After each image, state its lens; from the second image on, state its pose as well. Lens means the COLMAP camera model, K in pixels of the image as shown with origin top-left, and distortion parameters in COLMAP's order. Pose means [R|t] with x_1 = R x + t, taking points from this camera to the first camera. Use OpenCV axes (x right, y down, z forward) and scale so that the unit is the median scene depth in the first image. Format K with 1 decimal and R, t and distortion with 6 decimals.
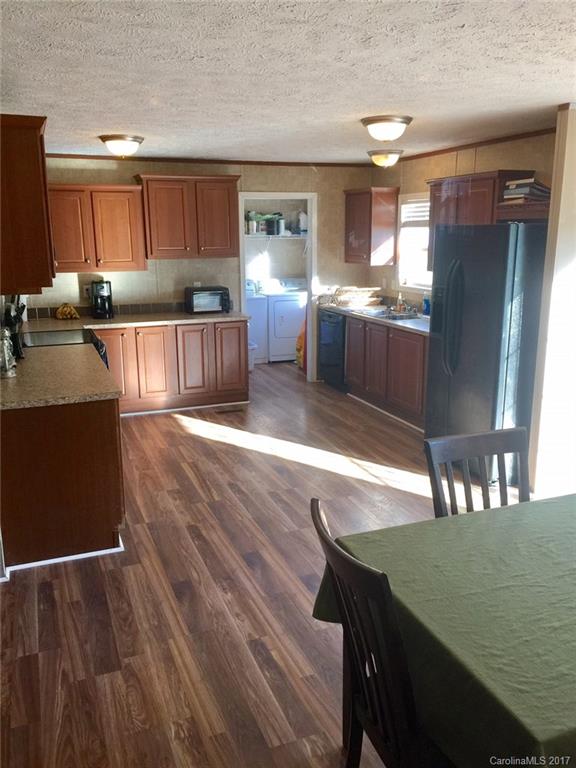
lens RADIAL K [[646.2, 0, 291.6], [0, 646.2, 385.9], [0, 0, 1]] dist [0.041307, -0.071747]
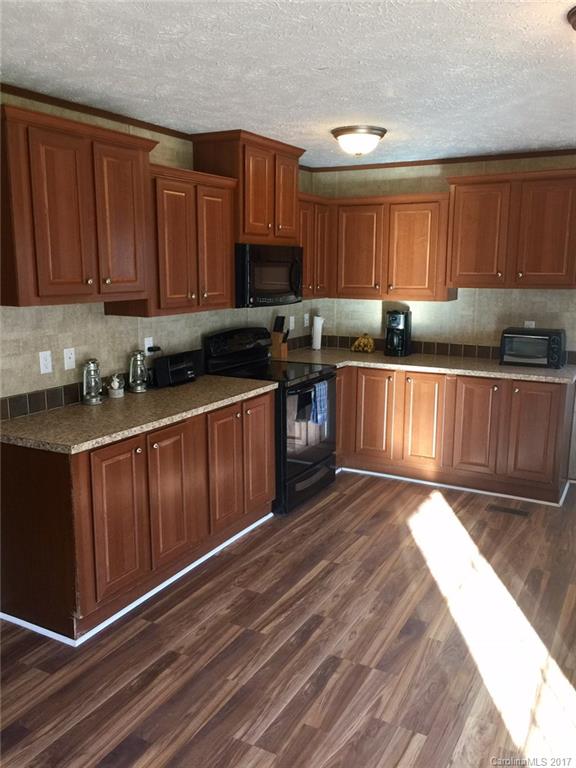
lens RADIAL K [[646.2, 0, 287.4], [0, 646.2, 384.2], [0, 0, 1]] dist [0.041307, -0.071747]
pose [[0.646890, 0.150066, -0.747672, 0.258998], [-0.184316, 0.982145, 0.037656, -0.077432], [0.739974, 0.113449, 0.662999, 0.368748]]
